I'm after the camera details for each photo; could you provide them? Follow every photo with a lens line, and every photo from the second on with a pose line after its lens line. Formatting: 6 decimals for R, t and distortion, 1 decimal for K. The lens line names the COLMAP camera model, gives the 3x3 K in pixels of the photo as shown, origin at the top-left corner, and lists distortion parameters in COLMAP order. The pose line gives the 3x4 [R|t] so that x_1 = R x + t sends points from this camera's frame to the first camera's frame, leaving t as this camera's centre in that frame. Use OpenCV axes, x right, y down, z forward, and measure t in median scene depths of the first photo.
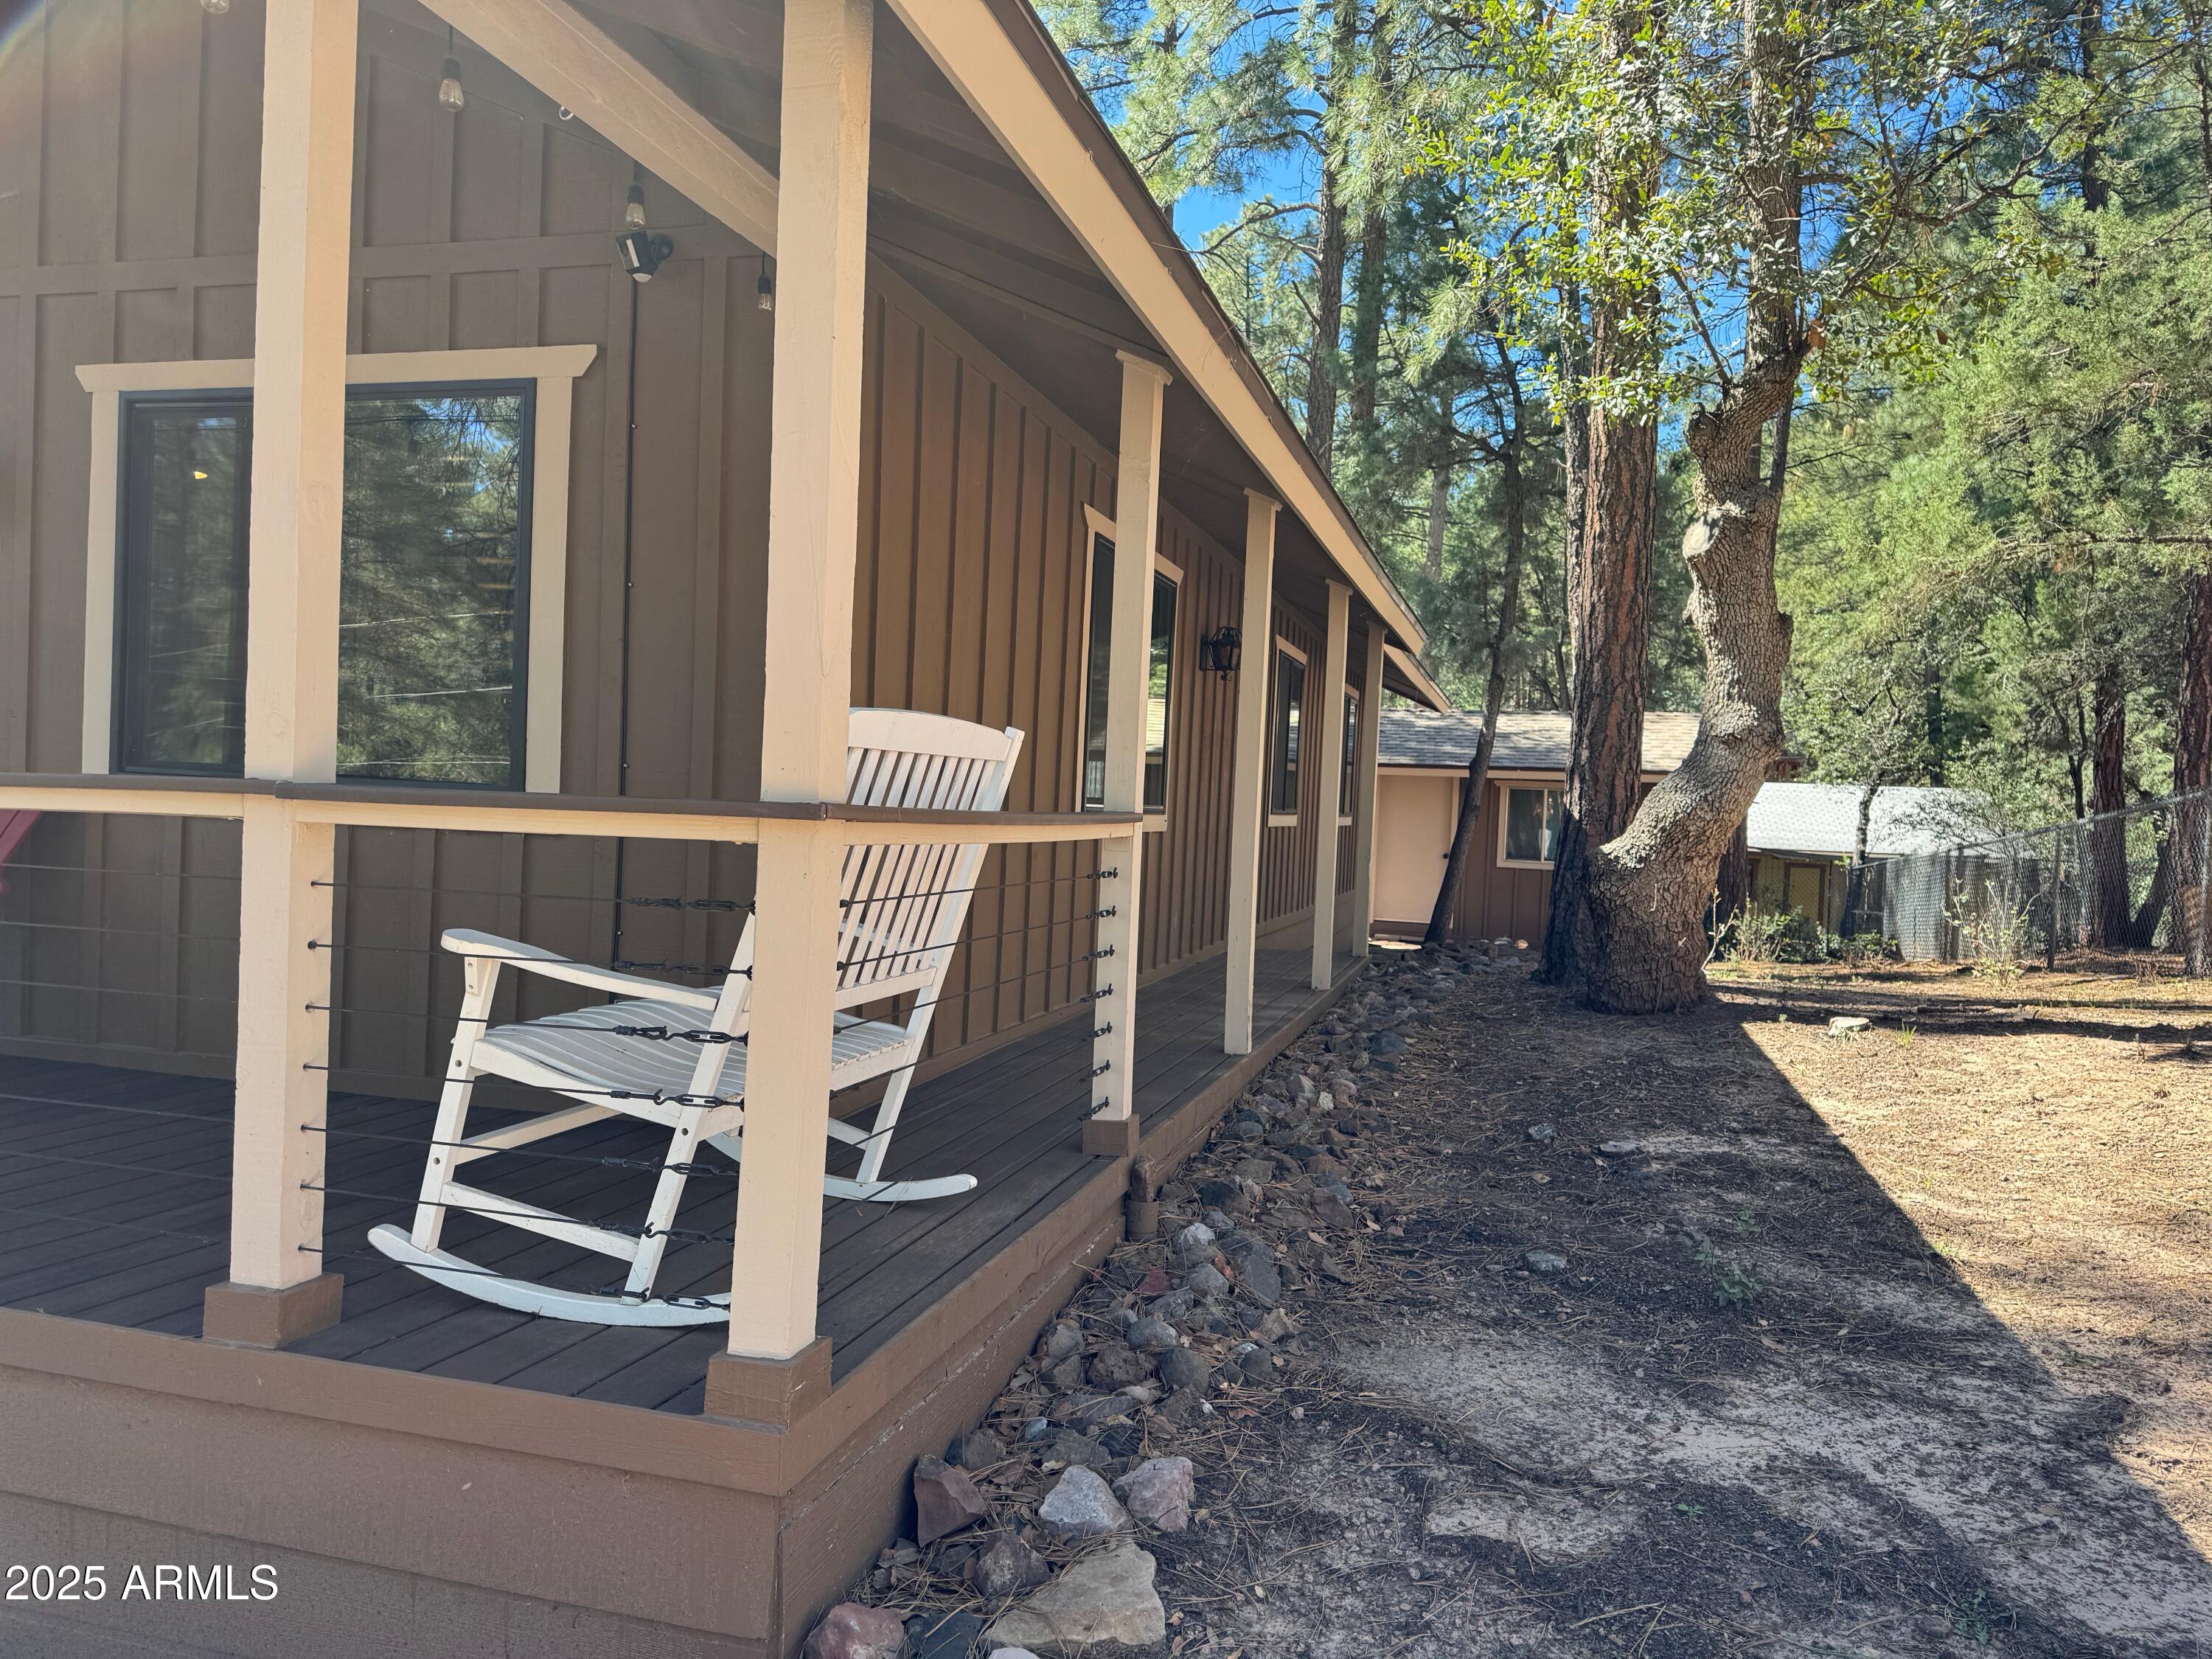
lens RADIAL K [[1540.4, 0, 1098.3], [0, 1540.4, 823.1], [0, 0, 1]] dist [0.146395, -0.290357]
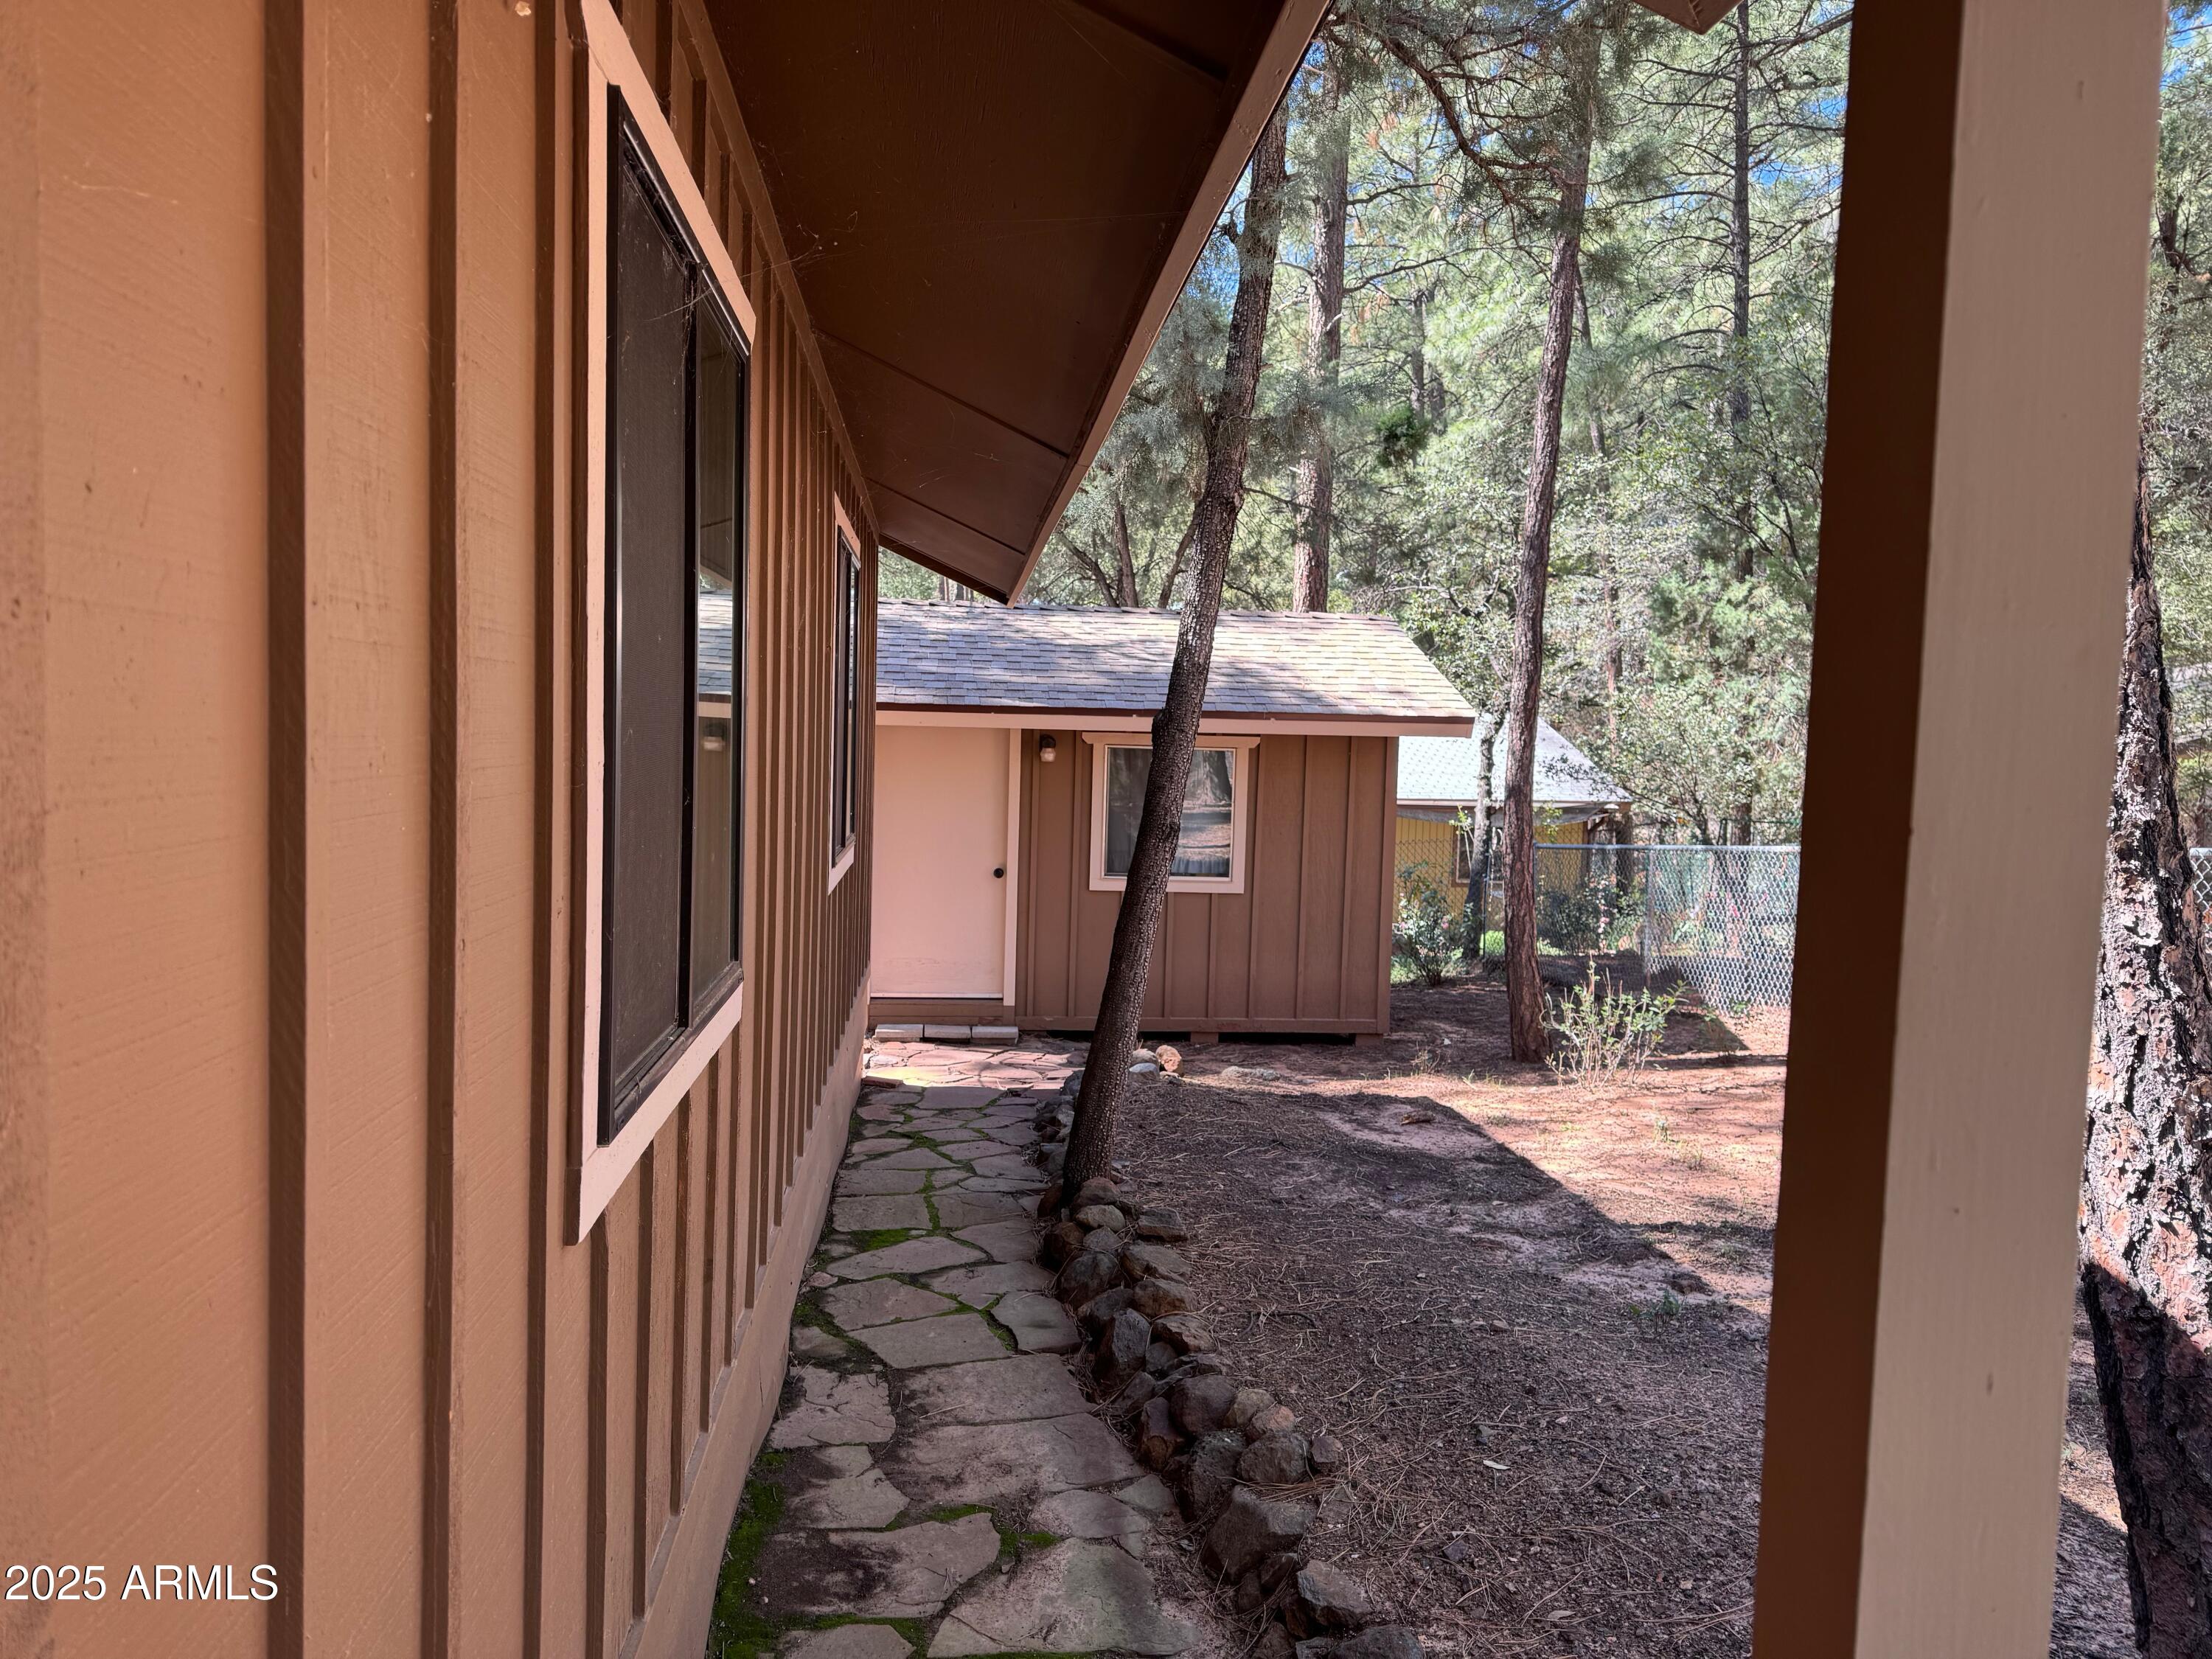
lens RADIAL K [[1540.4, 0, 1098.3], [0, 1540.4, 823.1], [0, 0, 1]] dist [0.146395, -0.290357]
pose [[0.931400, -0.038284, 0.361980, 0.056612], [0.014210, 0.997520, 0.068937, -0.032370], [-0.363721, -0.059064, 0.929634, 0.469617]]
